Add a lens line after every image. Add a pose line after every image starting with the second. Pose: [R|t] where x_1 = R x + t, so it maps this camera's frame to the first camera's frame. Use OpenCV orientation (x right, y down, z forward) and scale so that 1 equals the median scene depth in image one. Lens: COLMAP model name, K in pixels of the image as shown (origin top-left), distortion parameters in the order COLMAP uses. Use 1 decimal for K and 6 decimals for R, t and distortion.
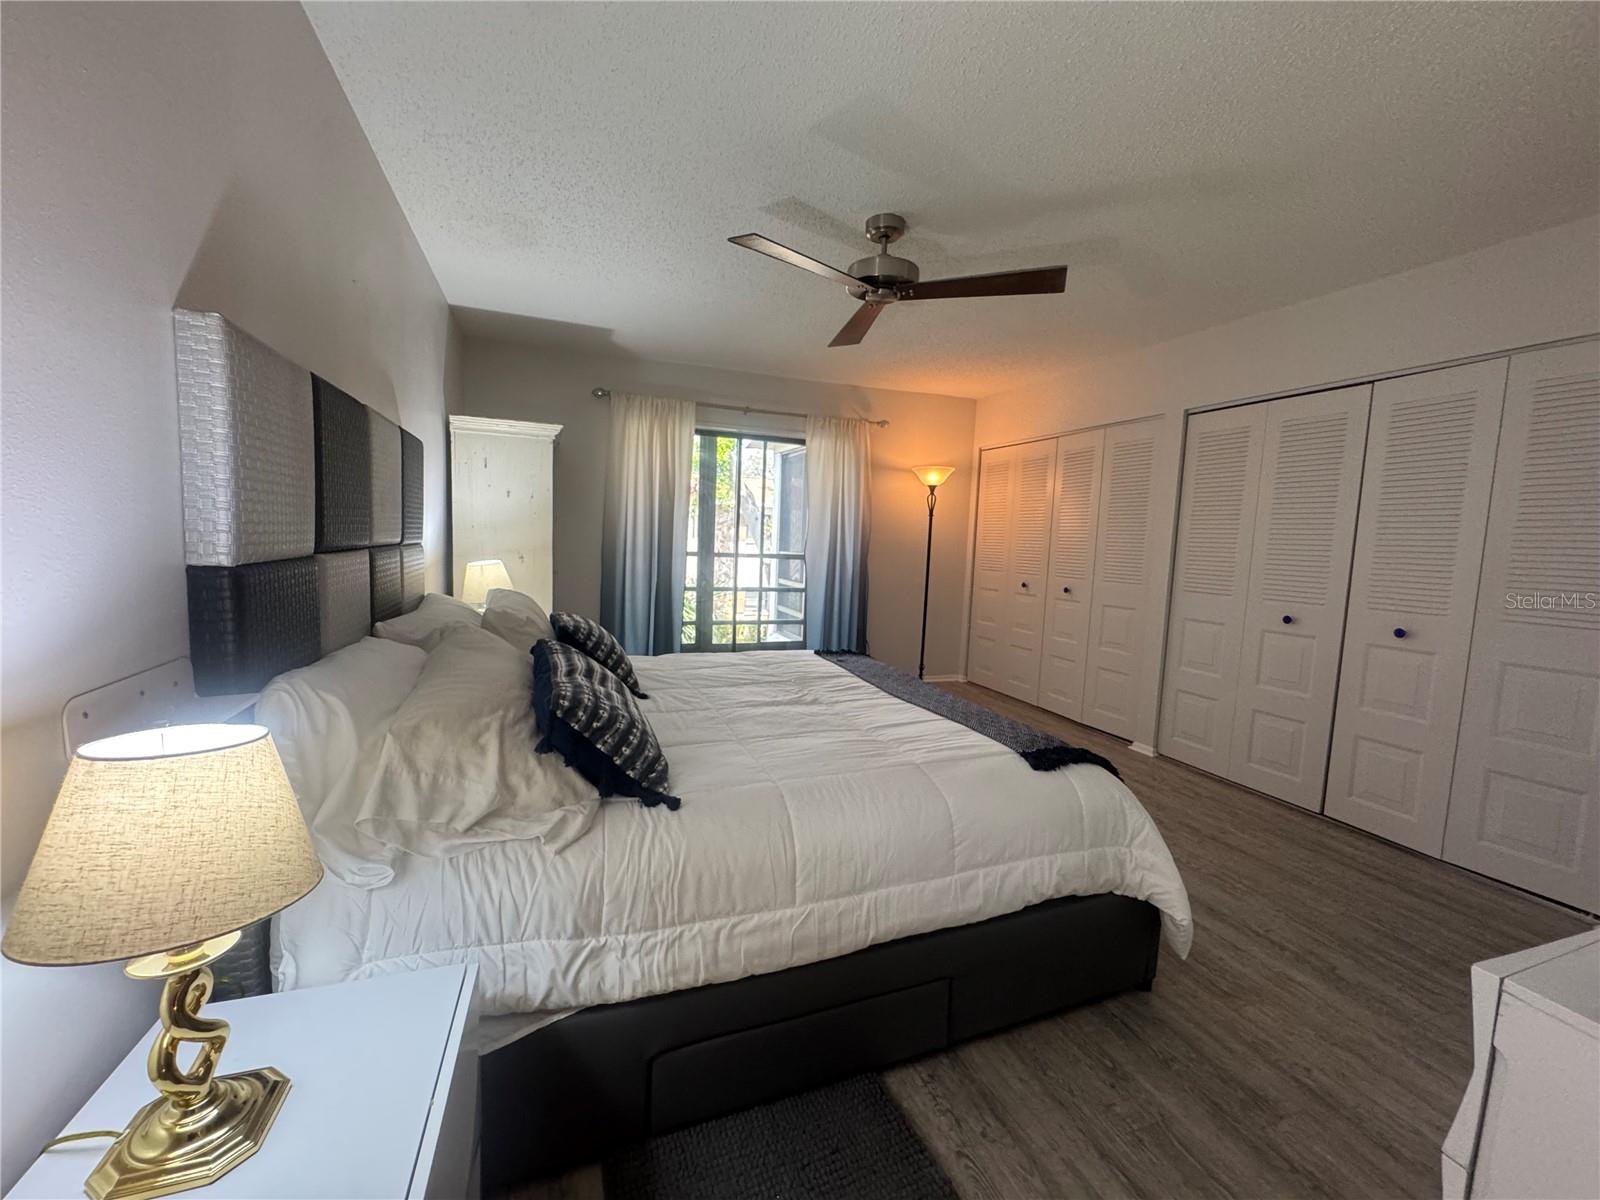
lens RADIAL K [[645.3, 0, 798.0], [0, 645.3, 596.8], [0, 0, 1]] dist [-0.001011, 0.000129]
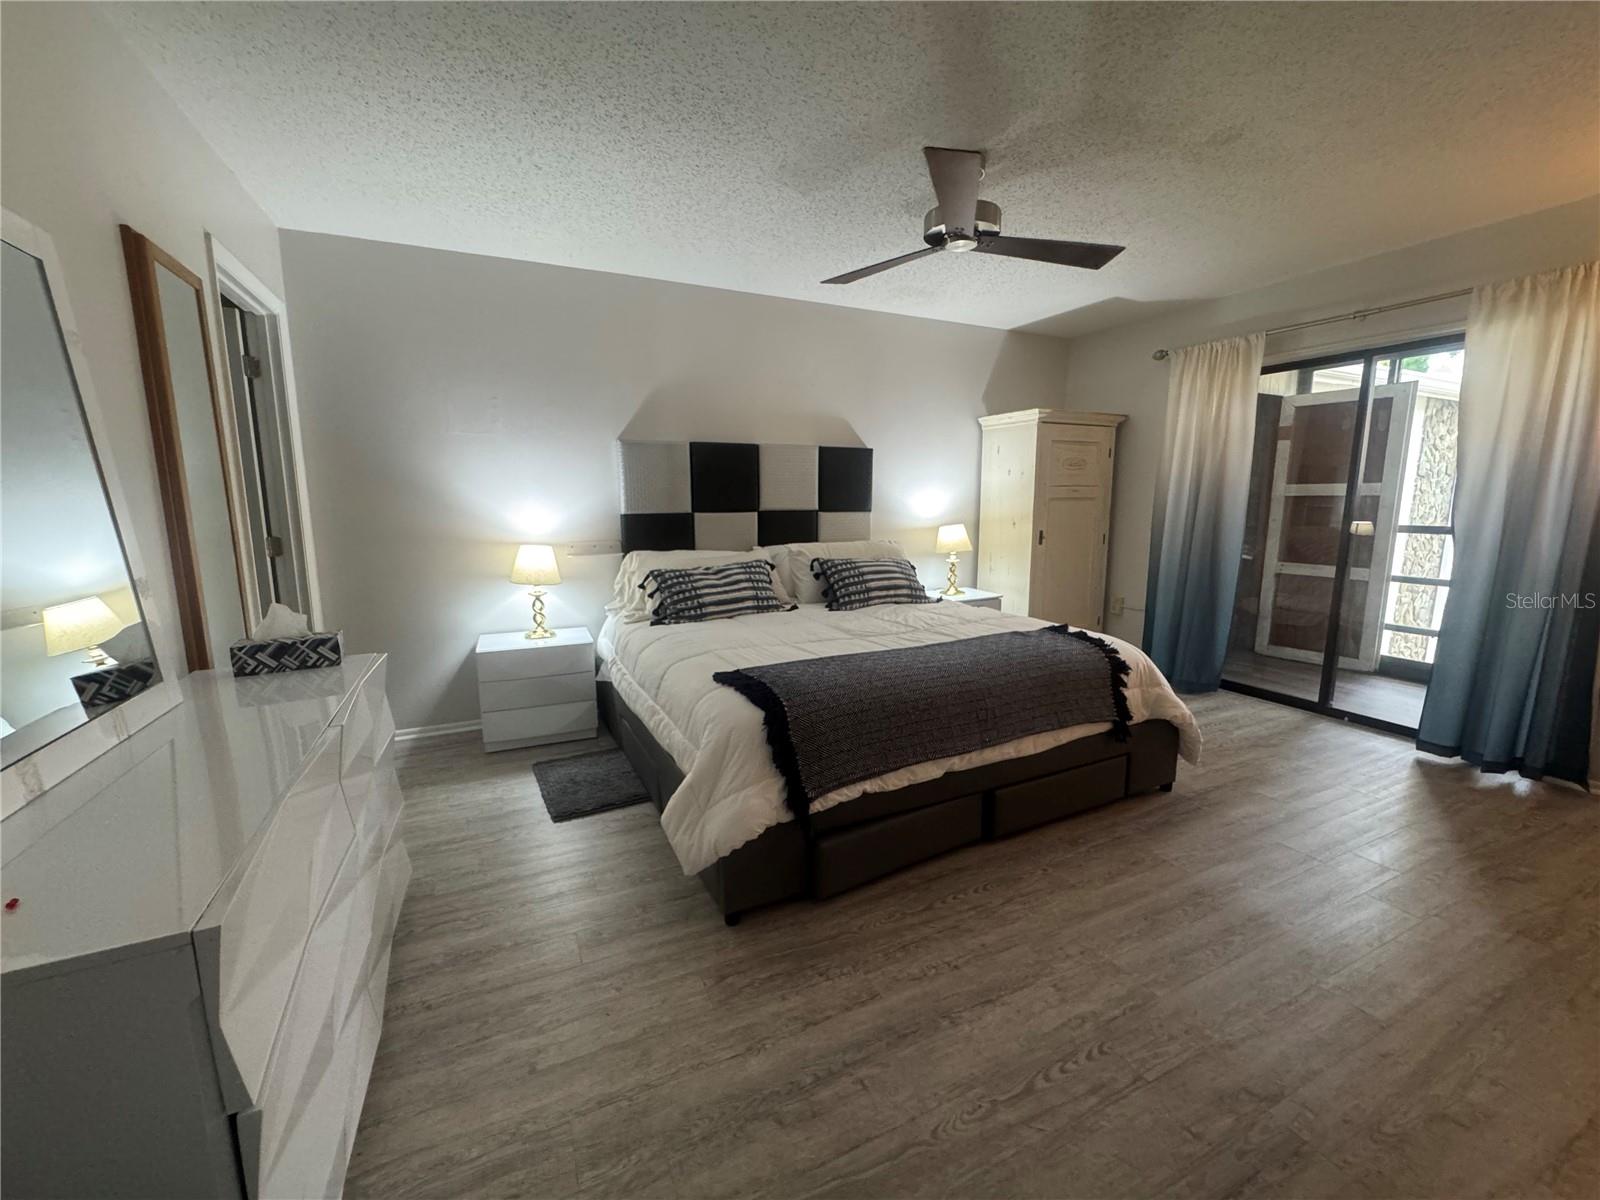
lens RADIAL K [[645.3, 0, 798.0], [0, 645.3, 596.8], [0, 0, 1]] dist [-0.001011, 0.000129]
pose [[0.082746, 0.115263, -0.989883, 0.845692], [-0.091542, 0.989969, 0.107621, -0.019681], [0.992357, 0.081711, 0.092467, 0.540497]]
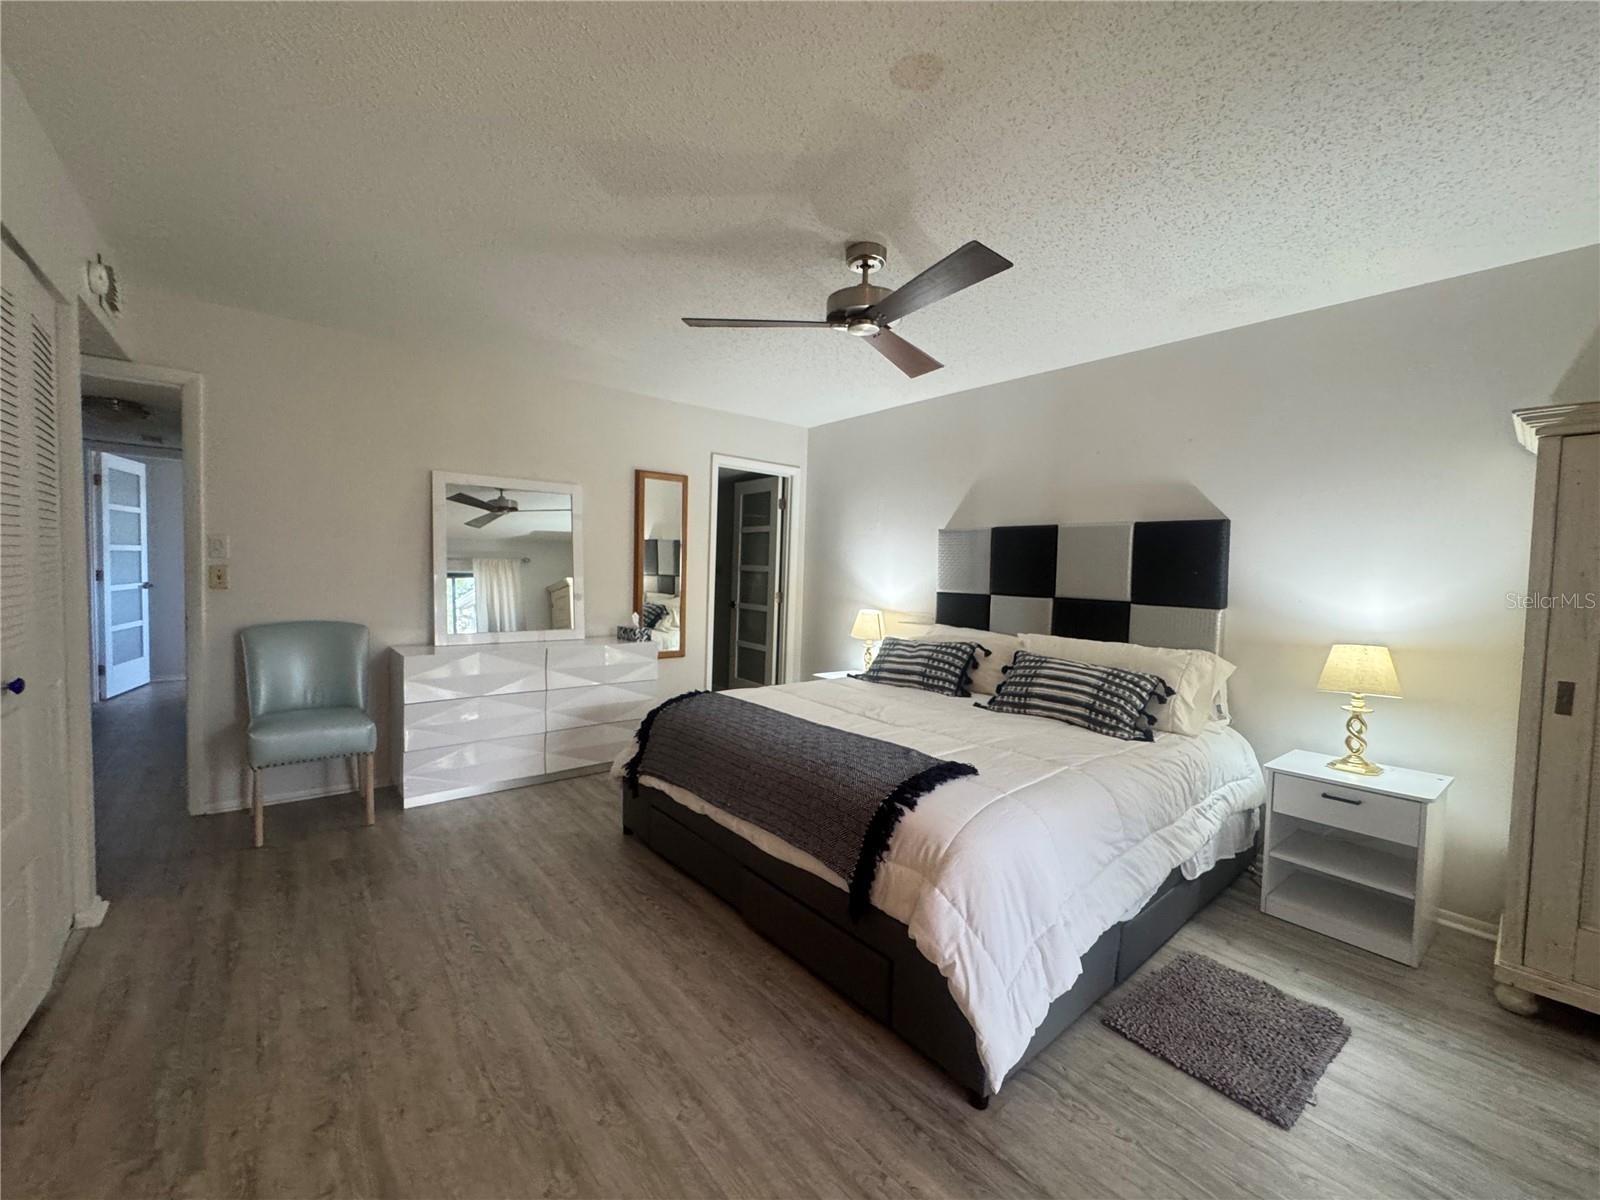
lens RADIAL K [[645.3, 0, 798.0], [0, 645.3, 596.8], [0, 0, 1]] dist [-0.001011, 0.000129]
pose [[-0.946327, -0.054438, -0.318593, 0.382348], [-0.098103, 0.987589, 0.122649, -0.134022], [0.307962, 0.147321, -0.939923, 1.454101]]
